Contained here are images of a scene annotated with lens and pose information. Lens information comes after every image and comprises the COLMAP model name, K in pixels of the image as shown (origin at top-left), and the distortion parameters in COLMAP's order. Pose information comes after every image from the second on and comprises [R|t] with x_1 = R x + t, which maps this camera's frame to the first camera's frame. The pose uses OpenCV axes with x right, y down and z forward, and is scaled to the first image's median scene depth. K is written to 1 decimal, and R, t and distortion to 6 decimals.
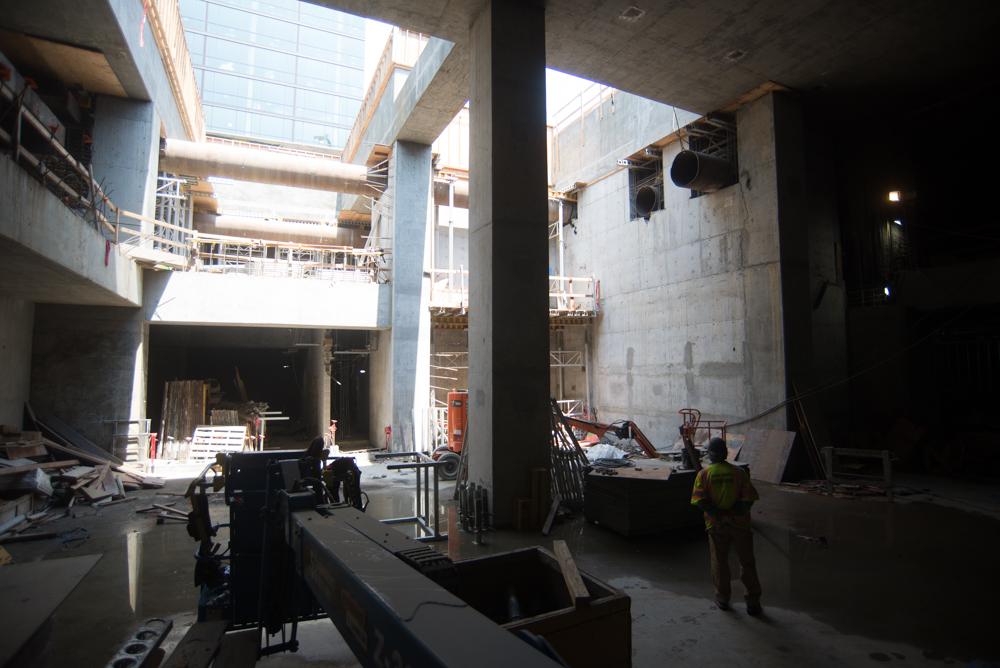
lens RADIAL K [[504.2, 0, 500.0], [0, 504.2, 334.0], [0, 0, 1]] dist [-0.113725, 0.053015]
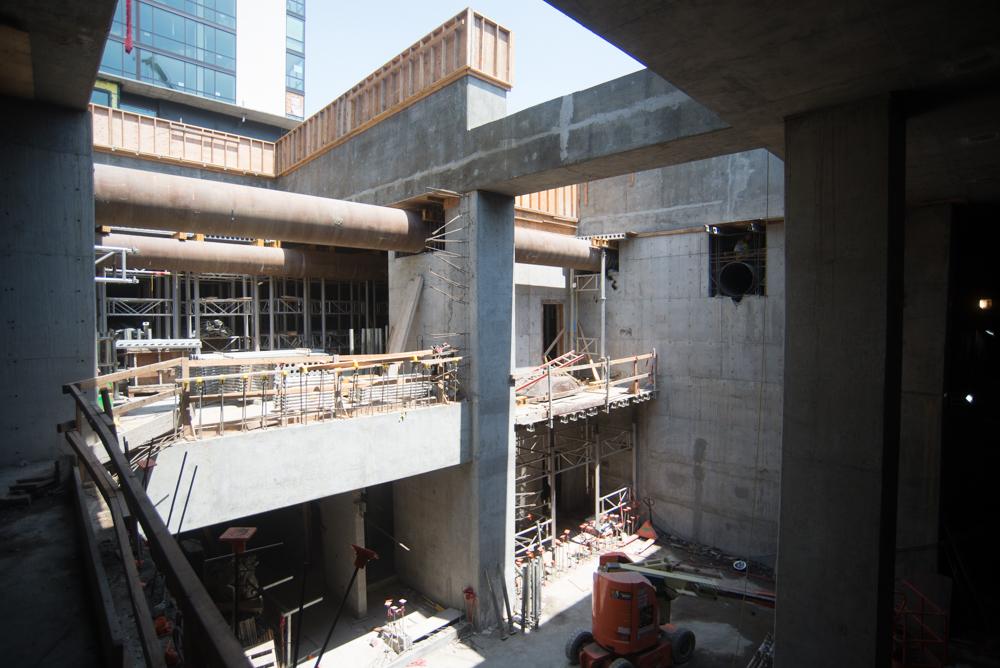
lens RADIAL K [[504.2, 0, 500.0], [0, 504.2, 334.0], [0, 0, 1]] dist [-0.113725, 0.053015]
pose [[0.952293, -0.006047, 0.305126, -0.363629], [-0.021881, 0.995878, 0.088026, -0.237079], [-0.304401, -0.090503, 0.948235, 0.293307]]
